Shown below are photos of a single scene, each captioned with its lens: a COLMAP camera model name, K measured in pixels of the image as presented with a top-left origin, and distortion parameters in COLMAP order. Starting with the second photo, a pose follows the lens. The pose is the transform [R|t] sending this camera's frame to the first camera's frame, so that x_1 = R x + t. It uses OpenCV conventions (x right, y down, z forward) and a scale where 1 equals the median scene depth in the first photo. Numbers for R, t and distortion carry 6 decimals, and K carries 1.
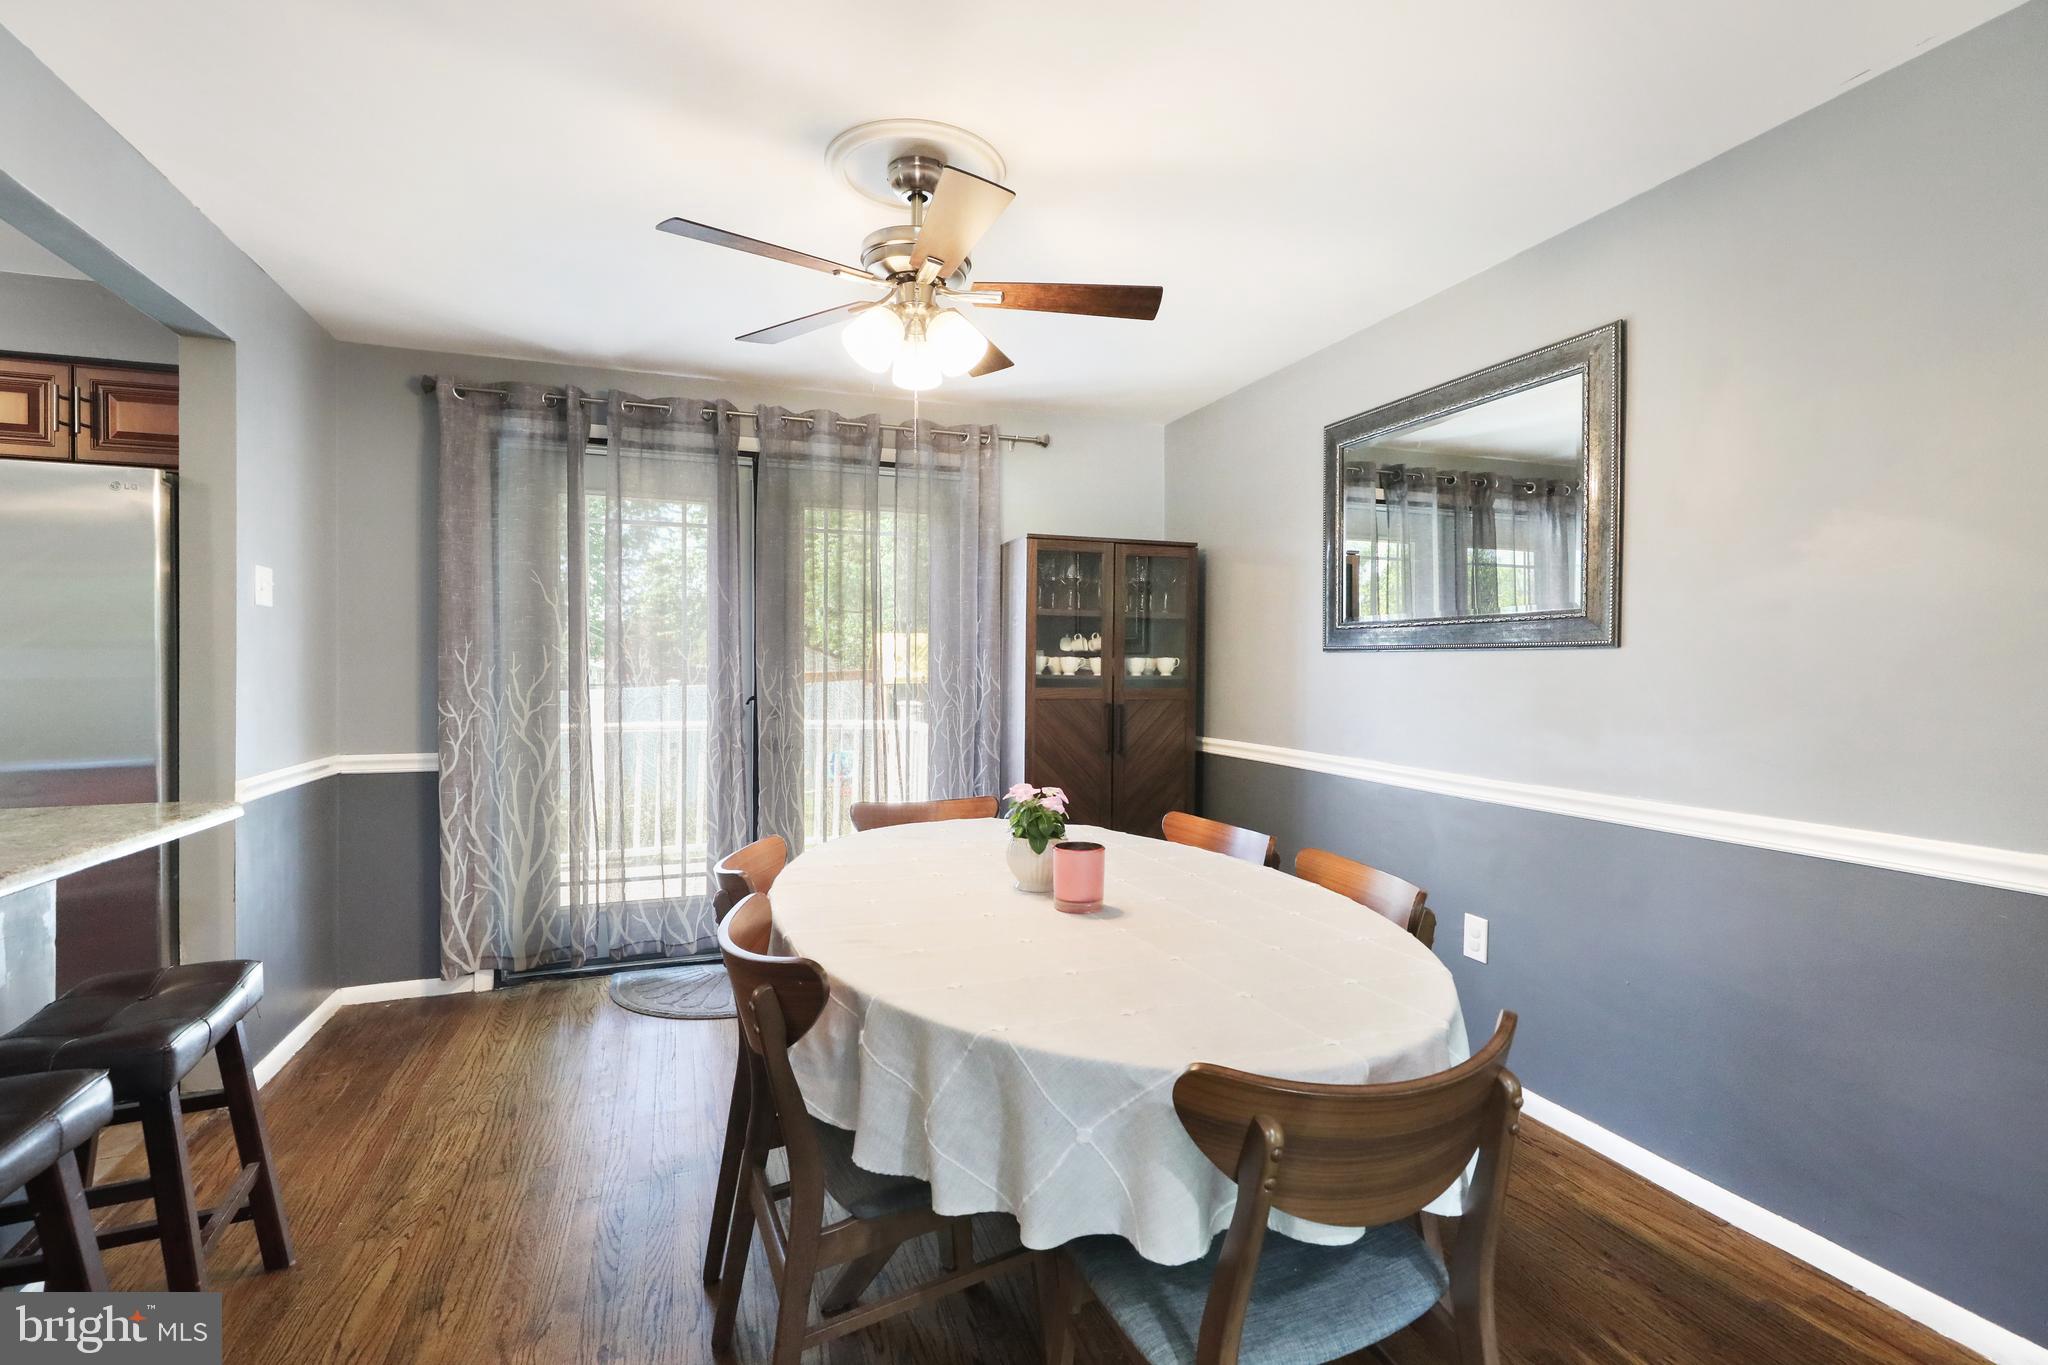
lens RADIAL K [[932.2, 0, 1025.6], [0, 932.2, 677.3], [0, 0, 1]] dist [-0.002072, 0.000049]
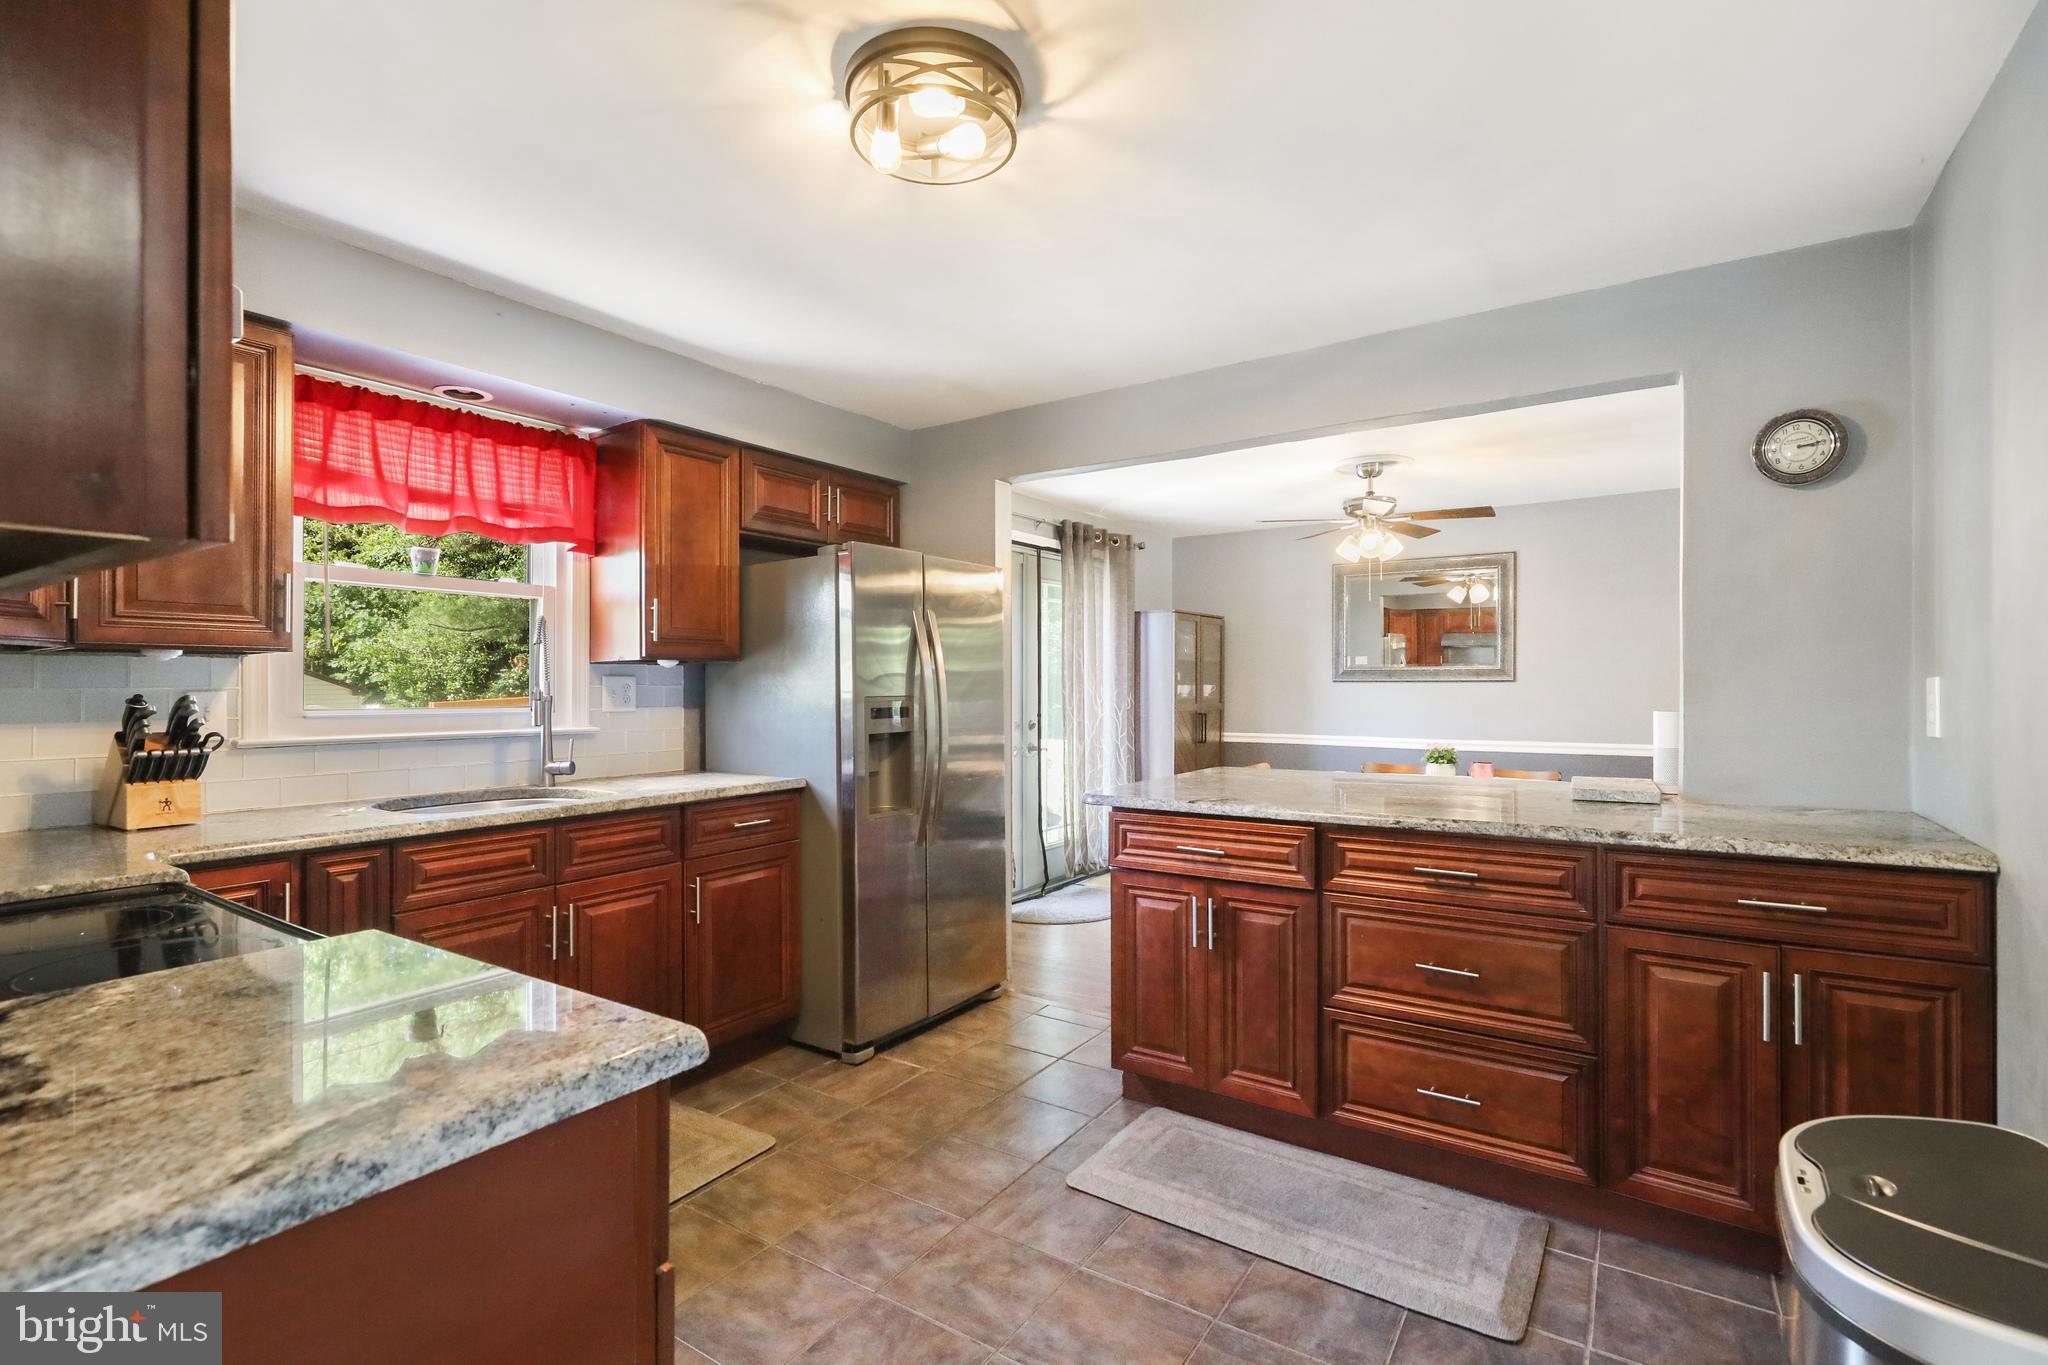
lens RADIAL K [[932.2, 0, 1025.6], [0, 932.2, 677.3], [0, 0, 1]] dist [-0.002072, 0.000049]
pose [[0.809074, -0.002487, 0.587702, -1.285264], [0.015581, 0.999730, -0.017219, -0.014436], [-0.587501, 0.023088, 0.808894, -0.190365]]
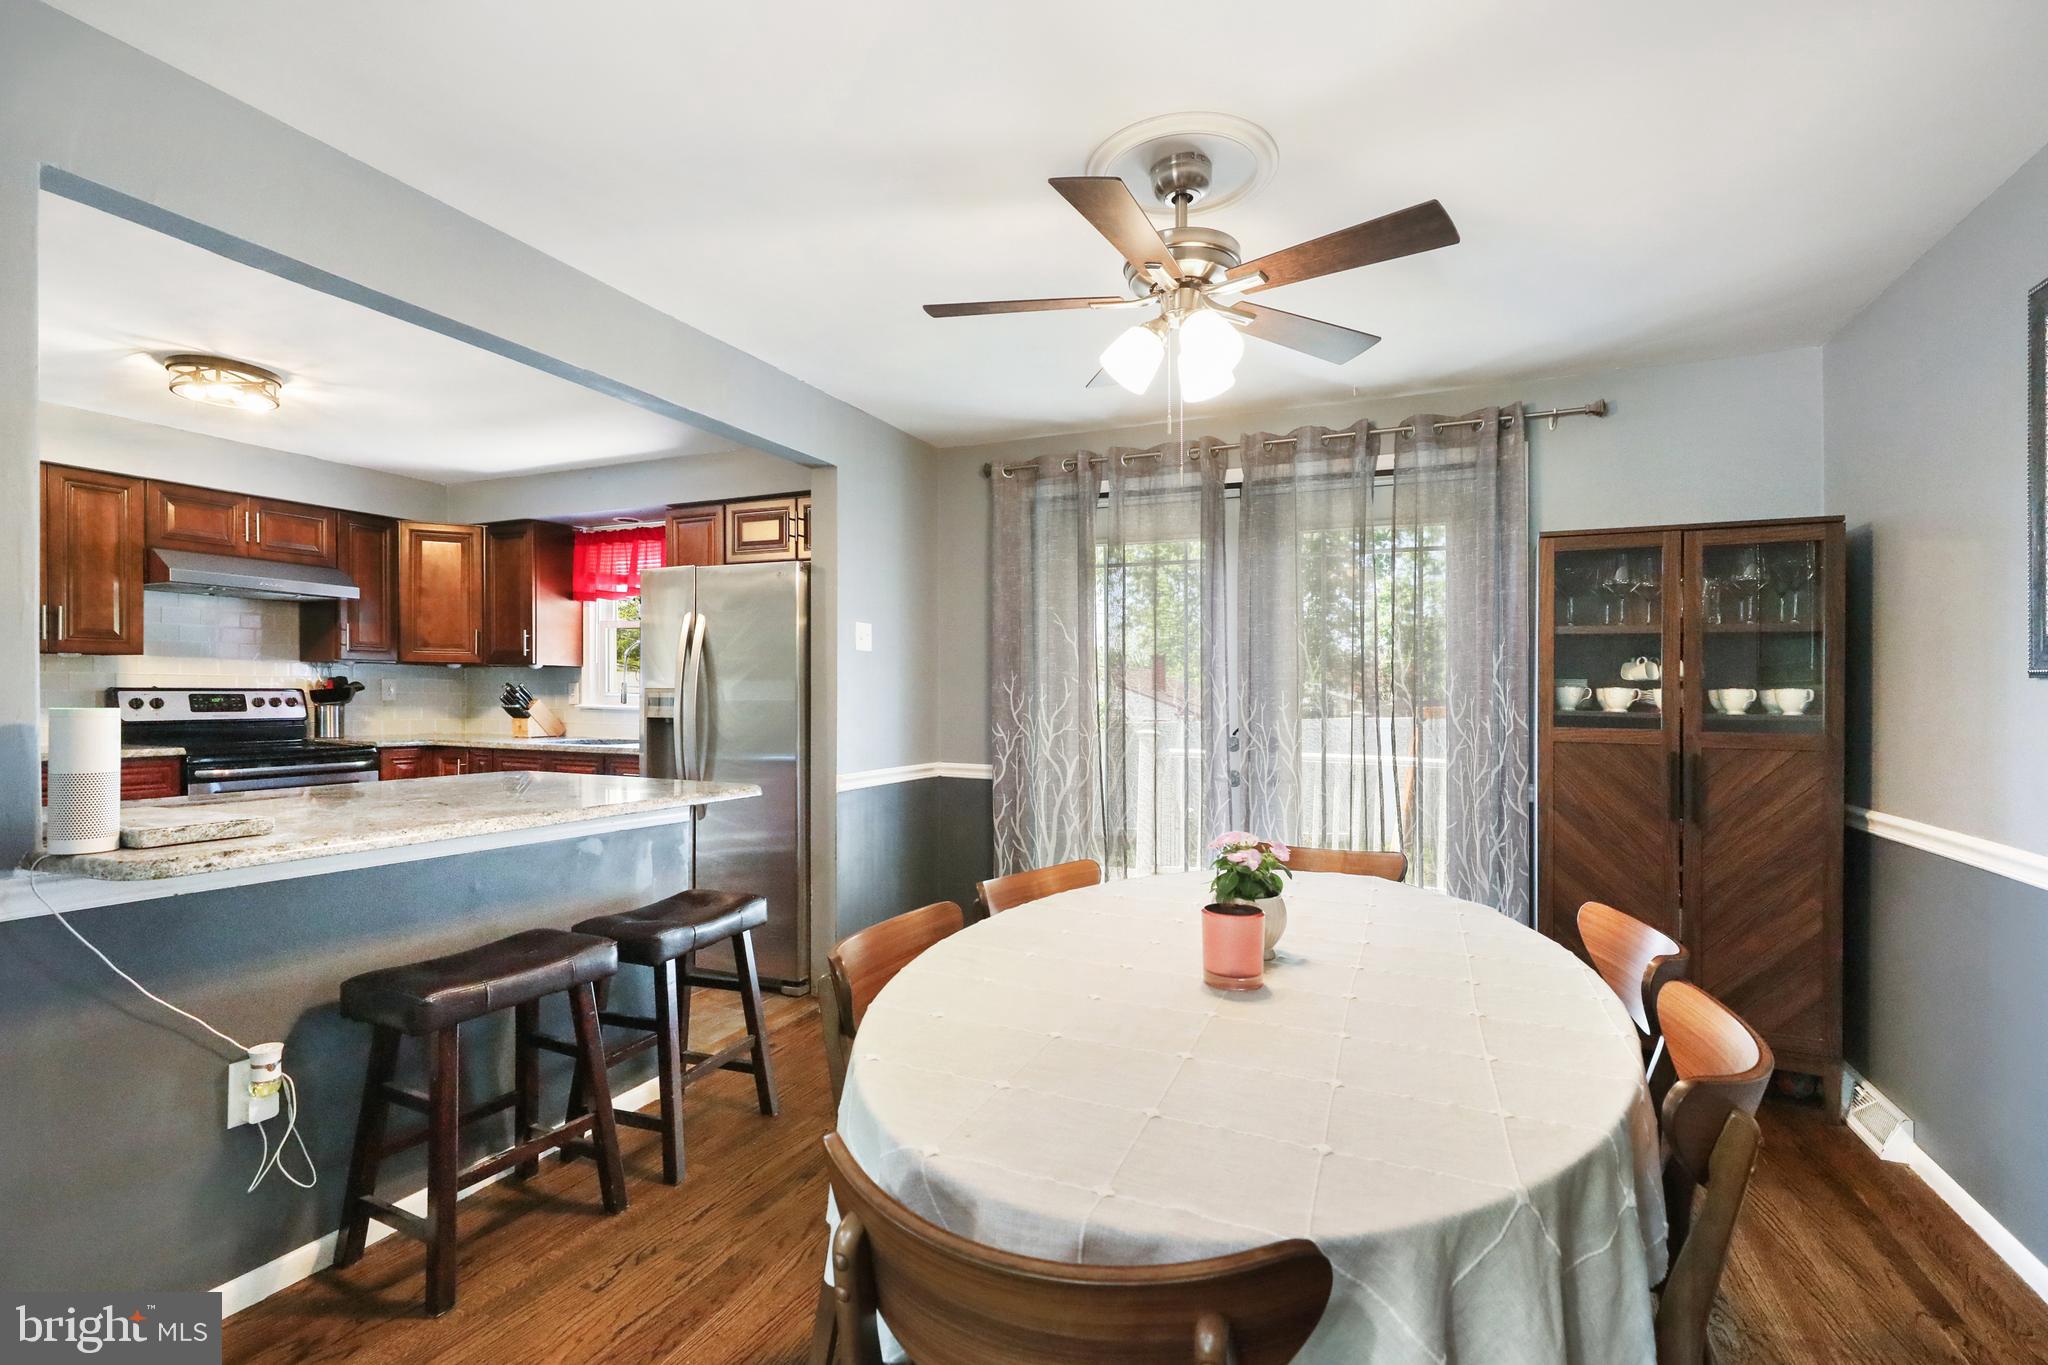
lens RADIAL K [[936.7, 0, 1027.1], [0, 936.7, 705.2], [0, 0, 1]] dist [0.001000, -0.000288]
pose [[0.715048, 0.012664, -0.698961, 0.267350], [-0.015828, 0.999873, 0.001924, -0.001676], [0.698896, 0.009687, 0.715158, 0.133530]]
